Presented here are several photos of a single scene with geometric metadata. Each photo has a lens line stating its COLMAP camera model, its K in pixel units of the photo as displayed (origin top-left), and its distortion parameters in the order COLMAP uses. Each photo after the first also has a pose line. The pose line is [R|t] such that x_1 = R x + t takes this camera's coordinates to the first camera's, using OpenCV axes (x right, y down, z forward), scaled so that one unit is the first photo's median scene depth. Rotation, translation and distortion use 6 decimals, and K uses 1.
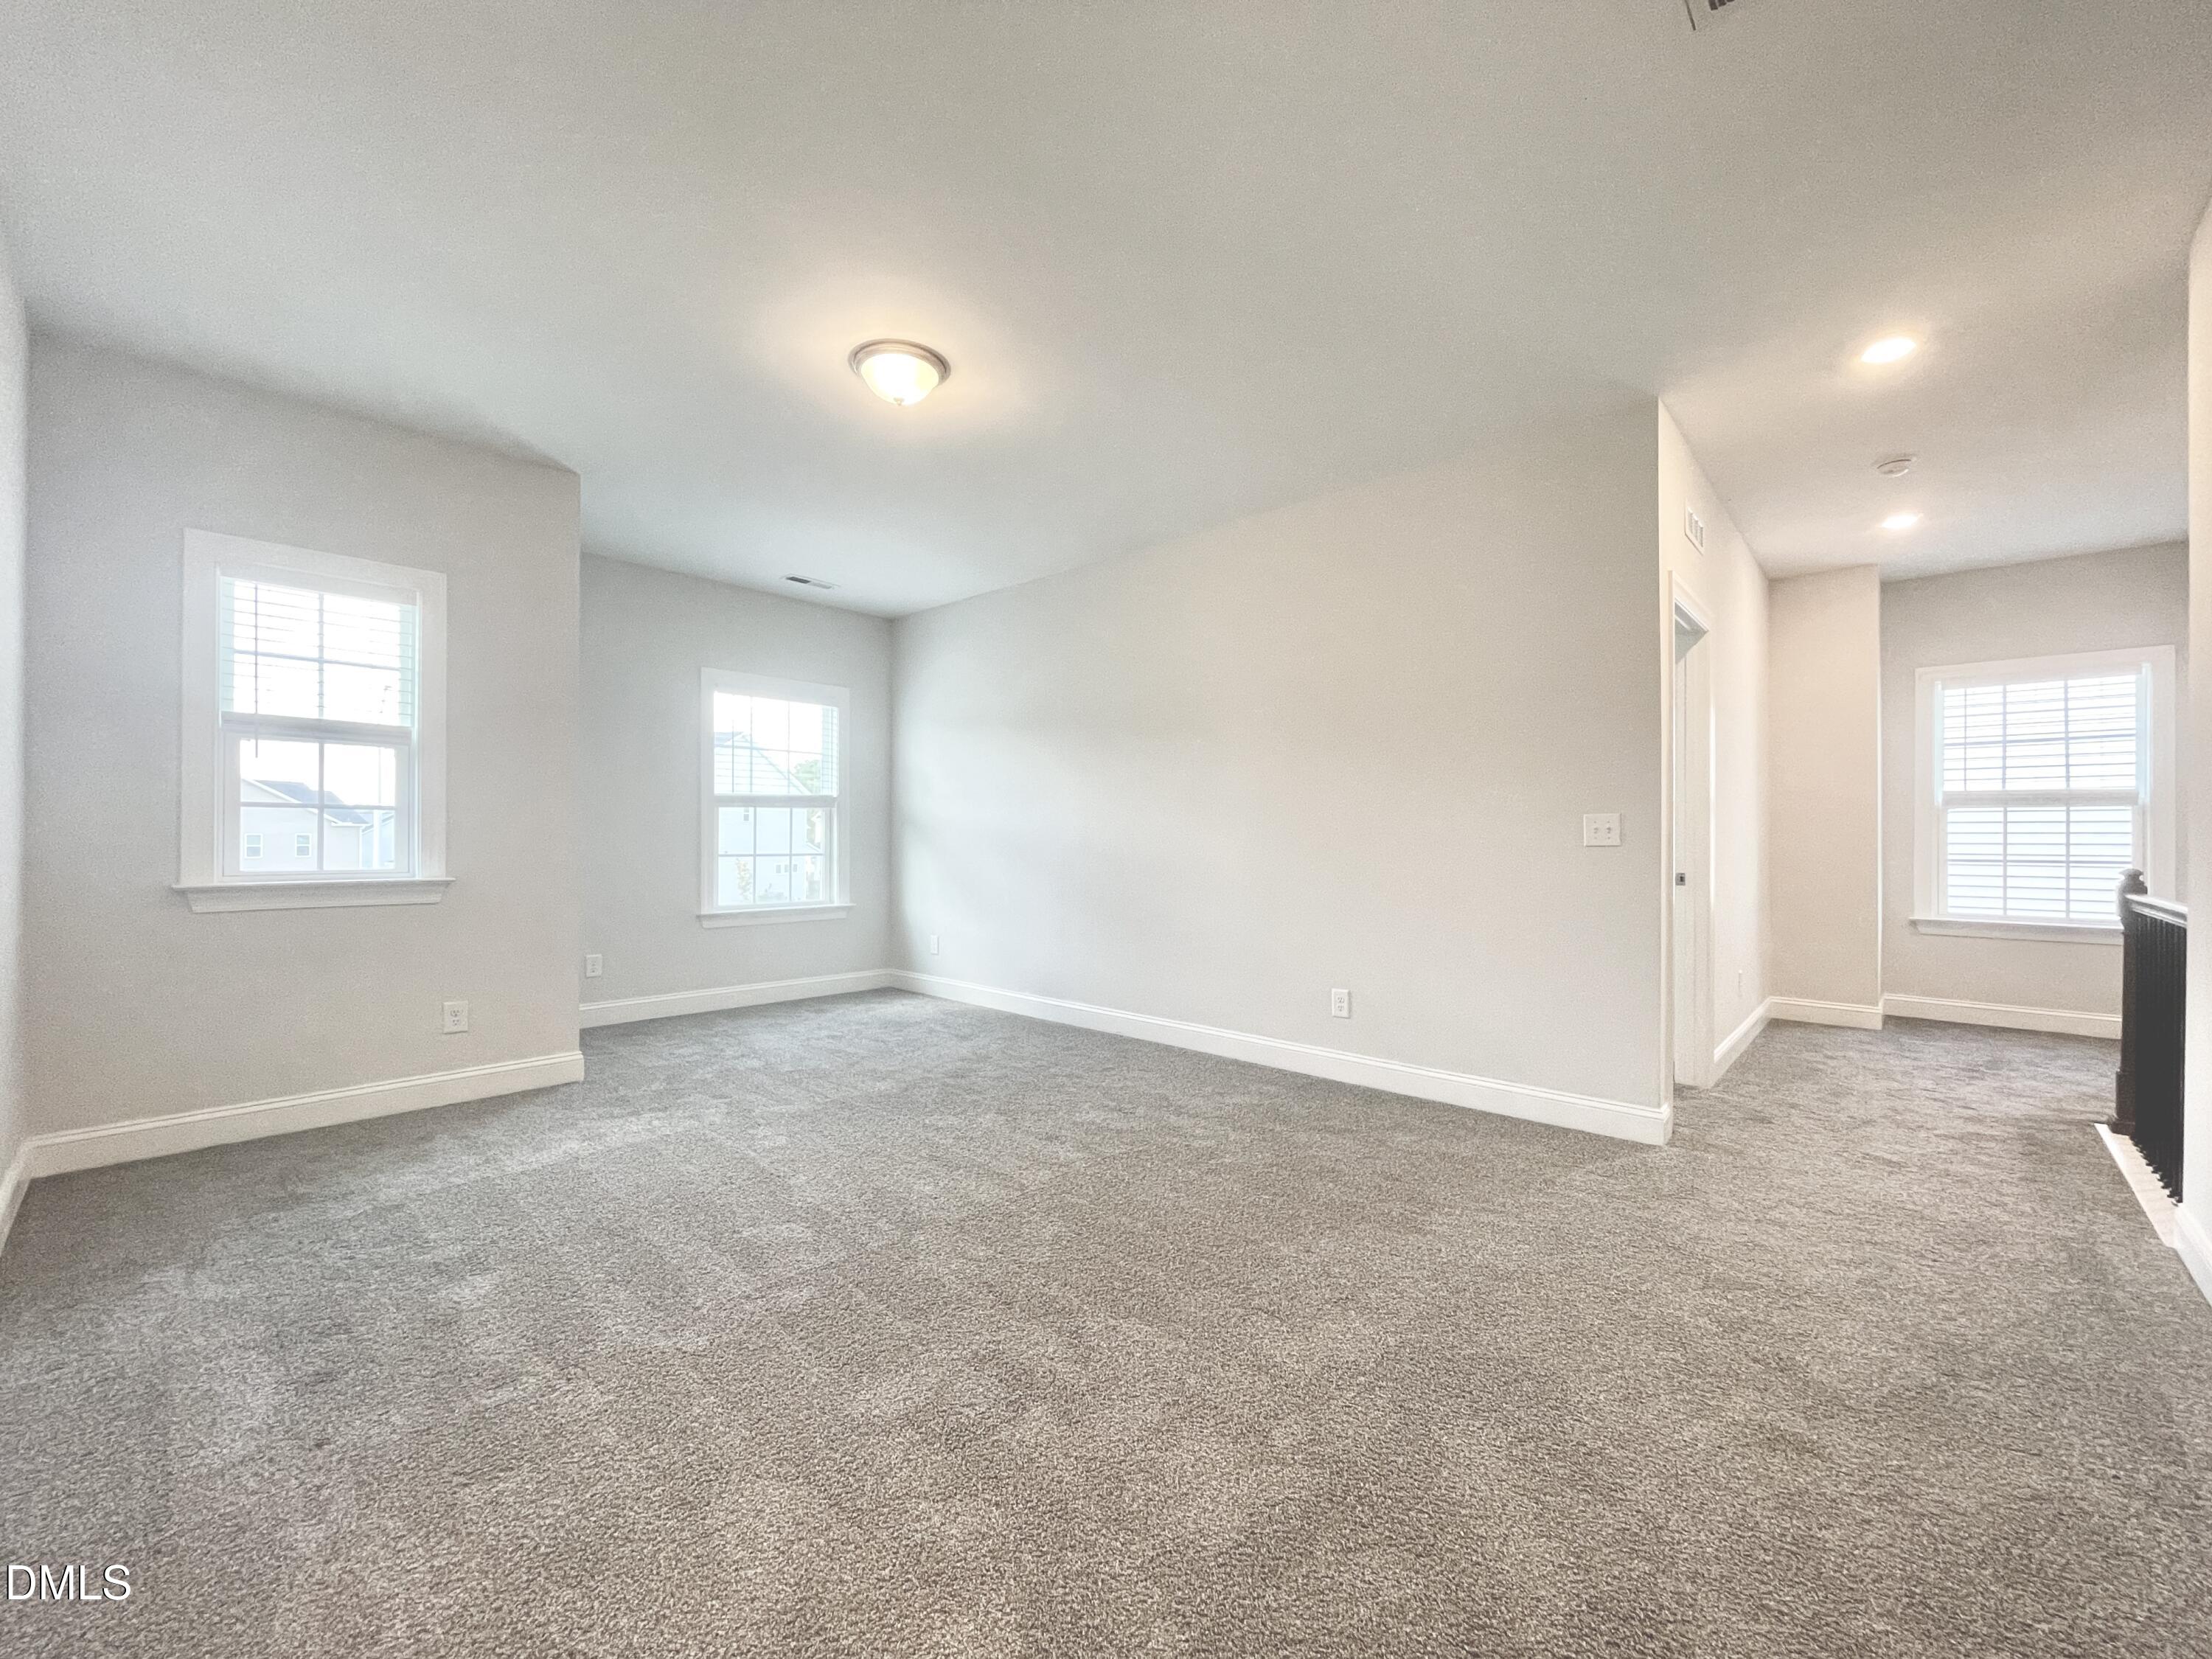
lens RADIAL K [[888.3, 0, 1094.2], [0, 888.3, 830.5], [0, 0, 1]] dist [-0.001441, -0.000540]
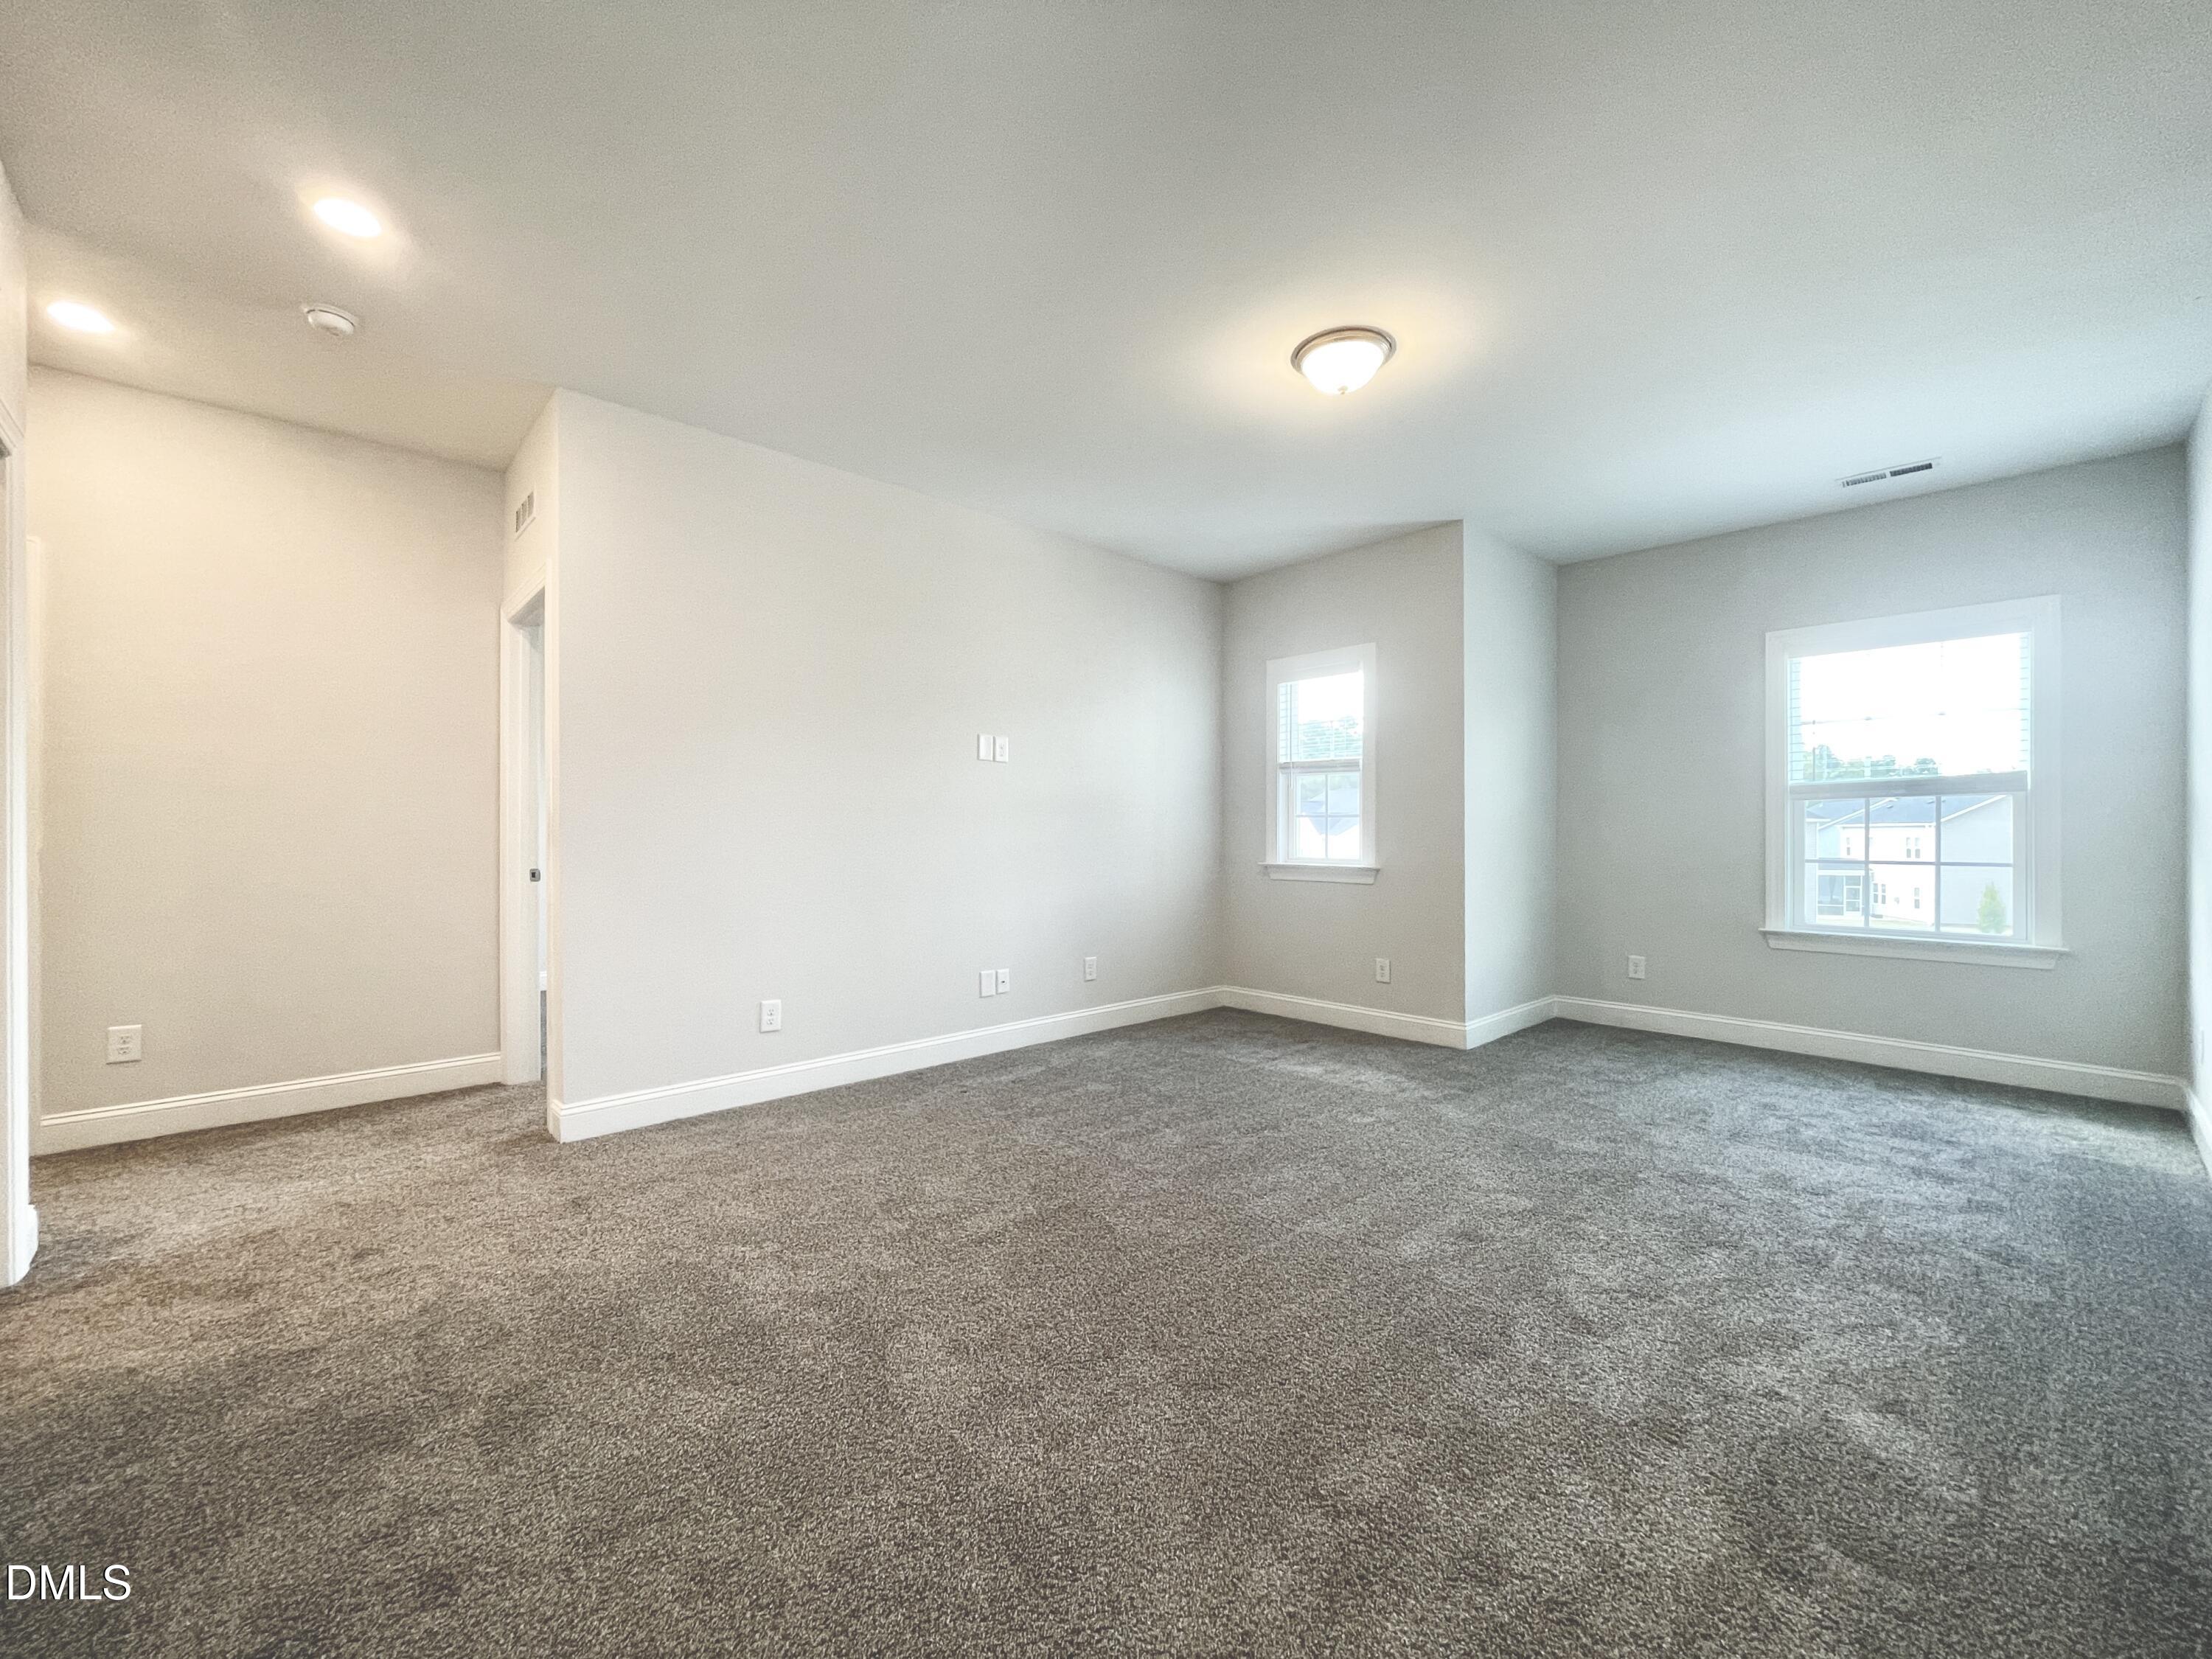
lens RADIAL K [[888.3, 0, 1094.2], [0, 888.3, 830.5], [0, 0, 1]] dist [-0.001441, -0.000540]
pose [[-0.063841, -0.005147, -0.997947, 0.705761], [0.003929, 0.999978, -0.005409, 0.005725], [0.997952, -0.004266, -0.063820, 0.718408]]
